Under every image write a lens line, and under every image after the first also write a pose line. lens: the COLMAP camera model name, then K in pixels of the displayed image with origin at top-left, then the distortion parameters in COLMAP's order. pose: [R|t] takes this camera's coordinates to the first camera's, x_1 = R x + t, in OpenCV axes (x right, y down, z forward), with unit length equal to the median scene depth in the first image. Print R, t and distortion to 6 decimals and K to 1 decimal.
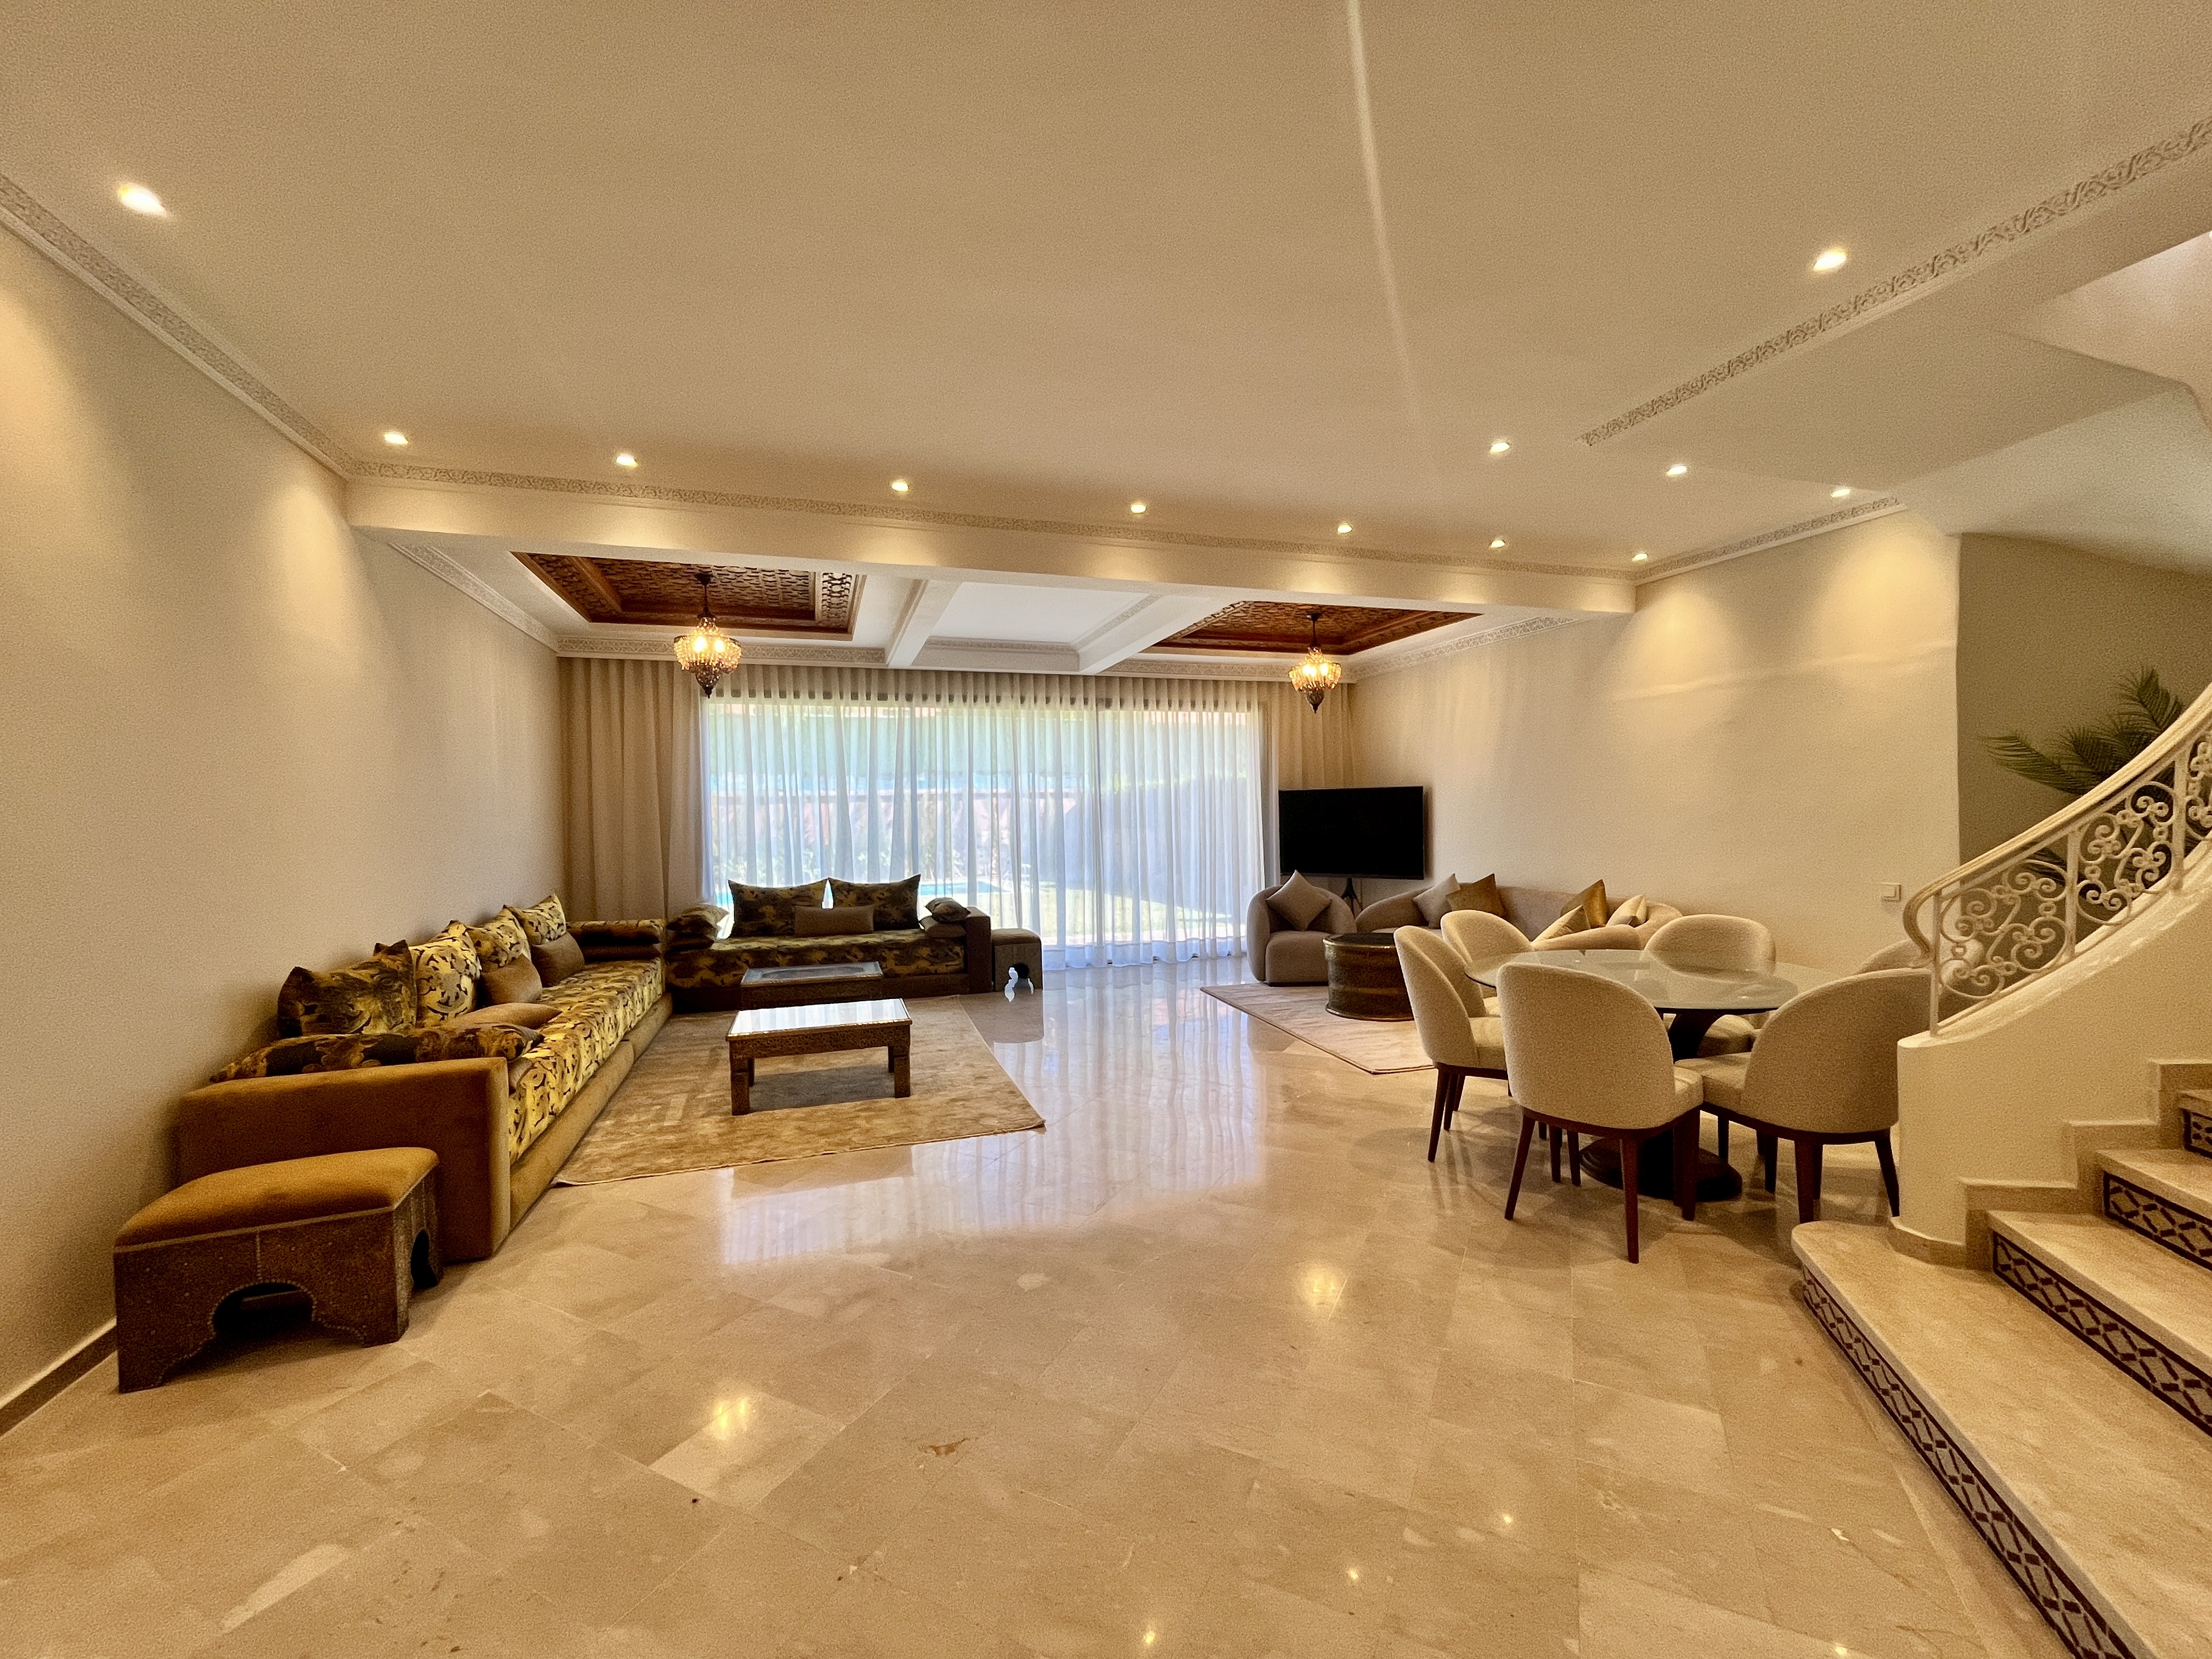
lens RADIAL K [[900.1, 0, 1072.6], [0, 900.1, 836.5], [0, 0, 1]] dist [-0.000362, 0.000107]
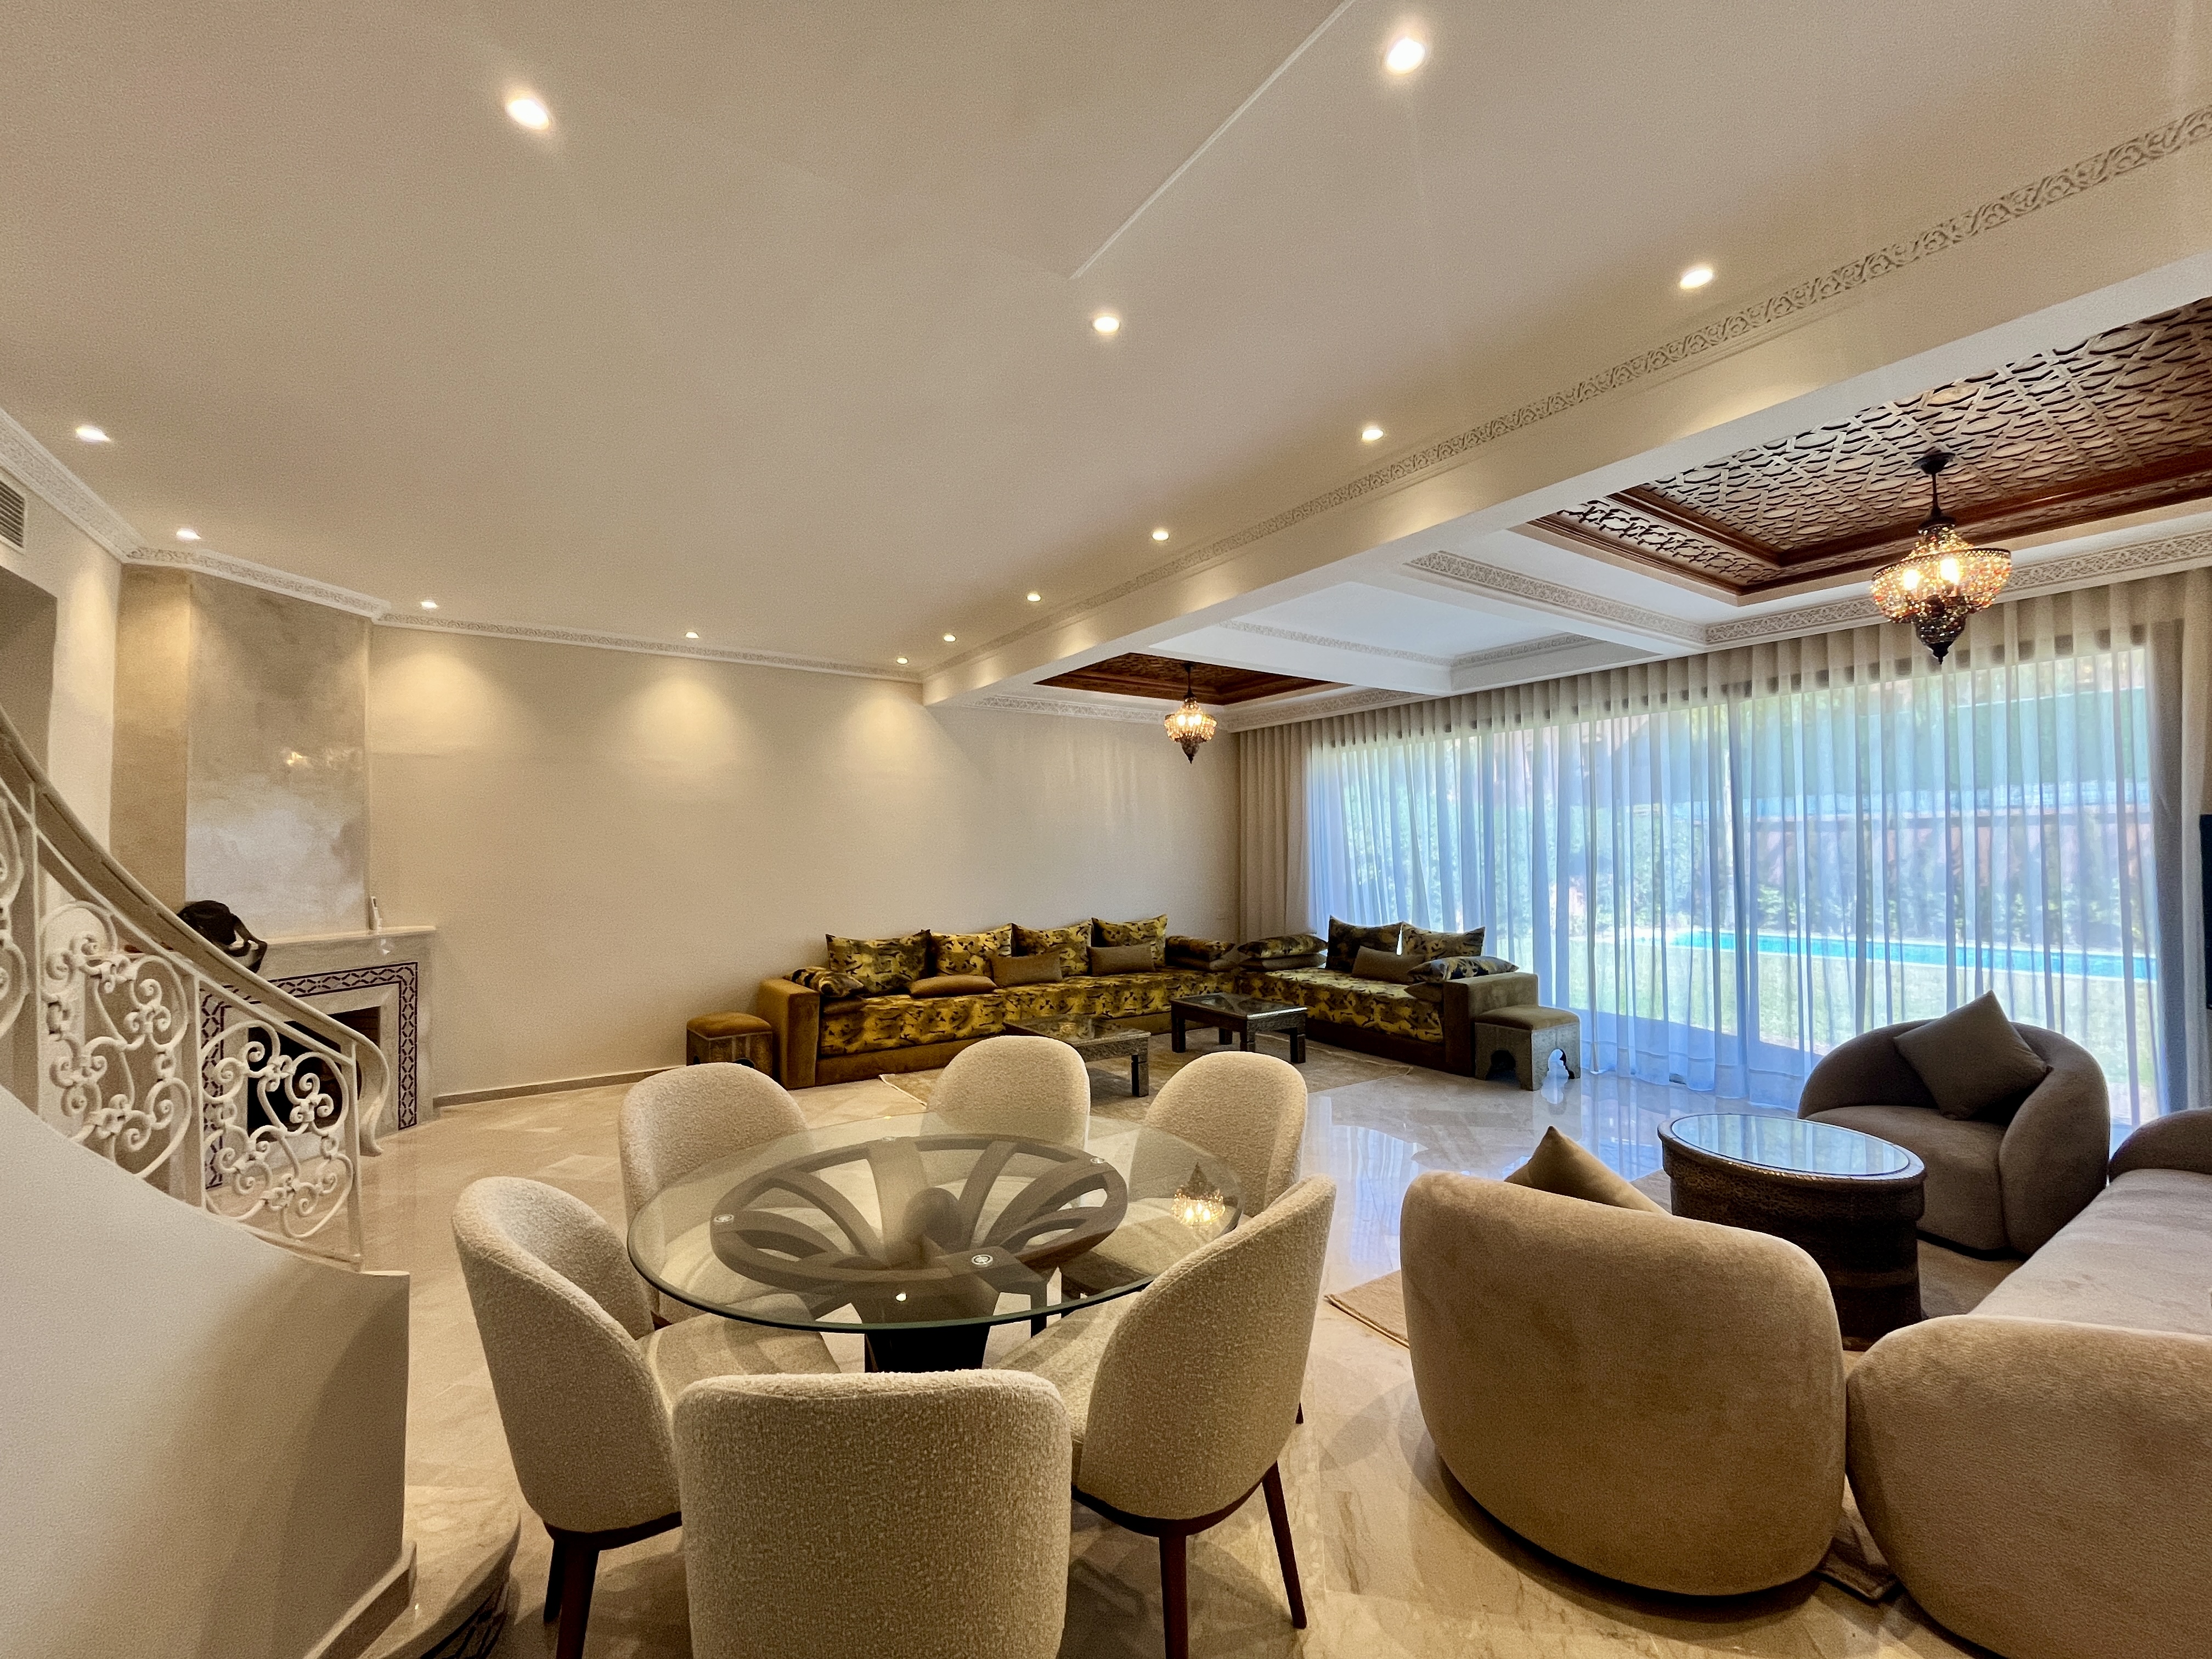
lens RADIAL K [[900.1, 0, 1072.6], [0, 900.1, 836.5], [0, 0, 1]] dist [-0.000362, 0.000107]
pose [[0.281309, -0.002495, -0.959614, 0.695353], [-0.004569, 0.999982, -0.003939, -0.049986], [0.959606, 0.005492, 0.281292, 0.474417]]
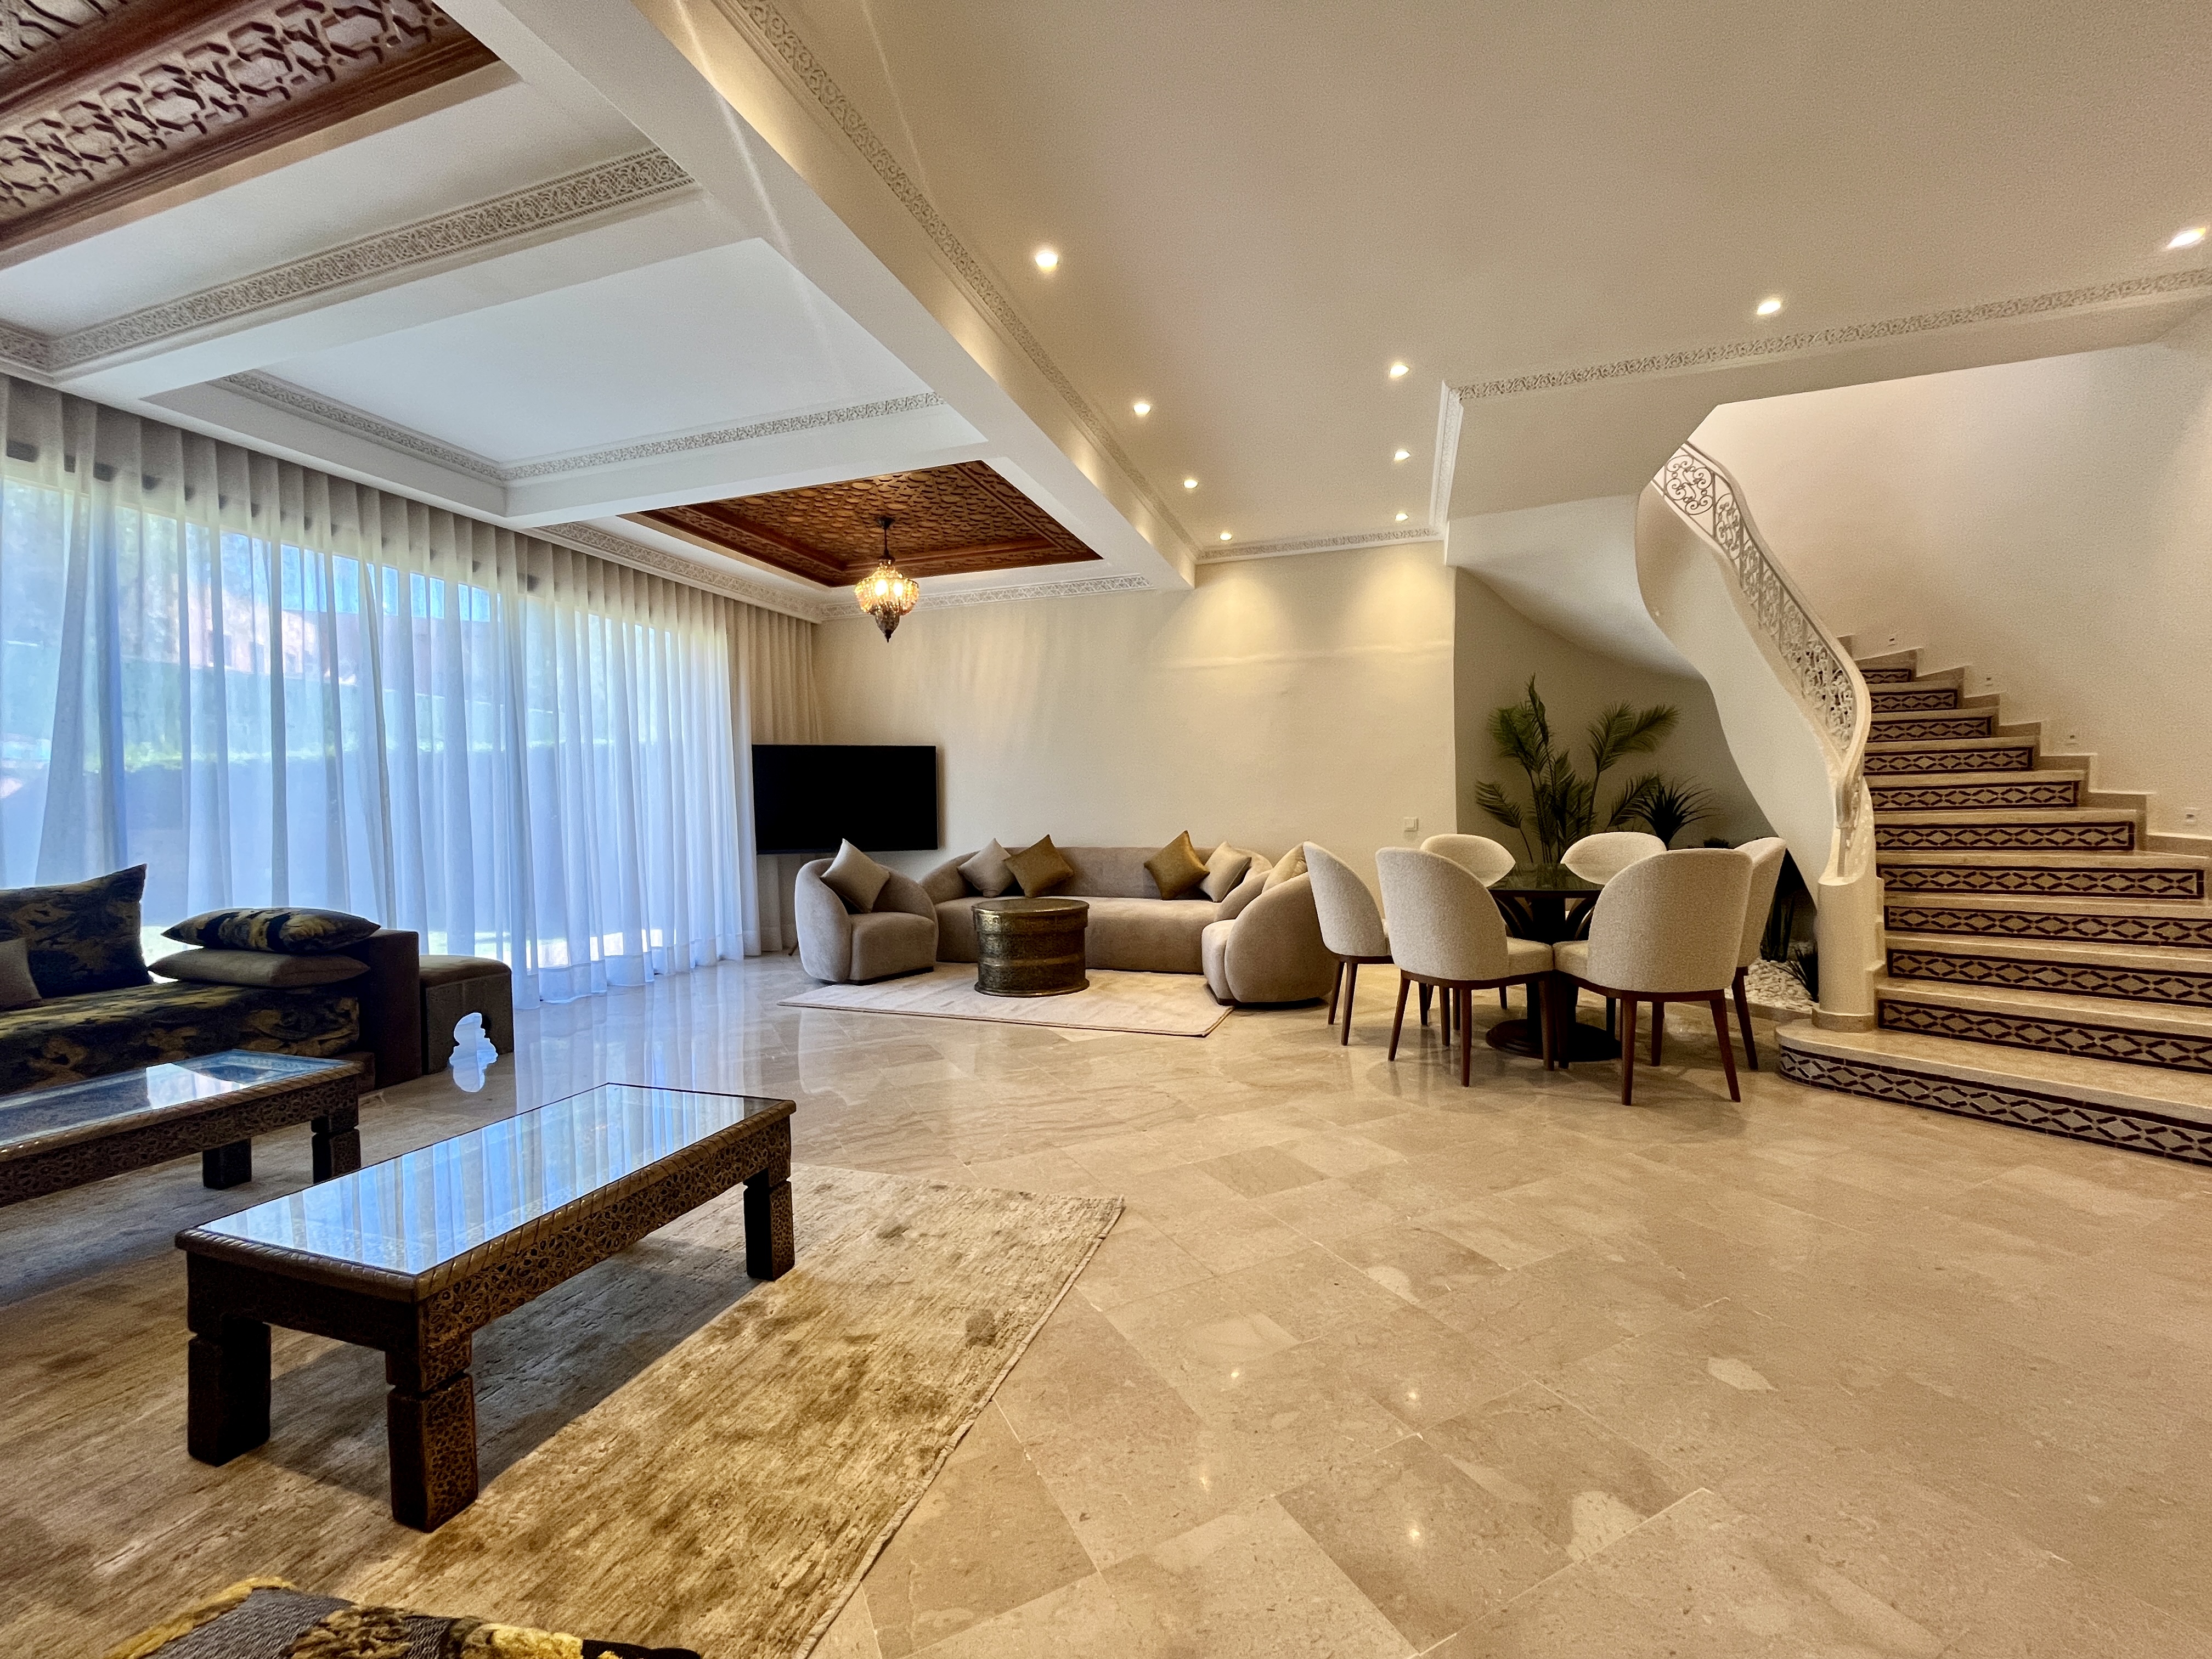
lens RADIAL K [[920.4, 0, 1097.2], [0, 920.4, 834.0], [0, 0, 1]] dist [-0.002162, -0.000084]
pose [[0.573547, -0.010646, 0.819104, -0.345652], [0.023892, 0.999708, -0.003737, 0.049782], [-0.818824, 0.021713, 0.573633, 0.424528]]
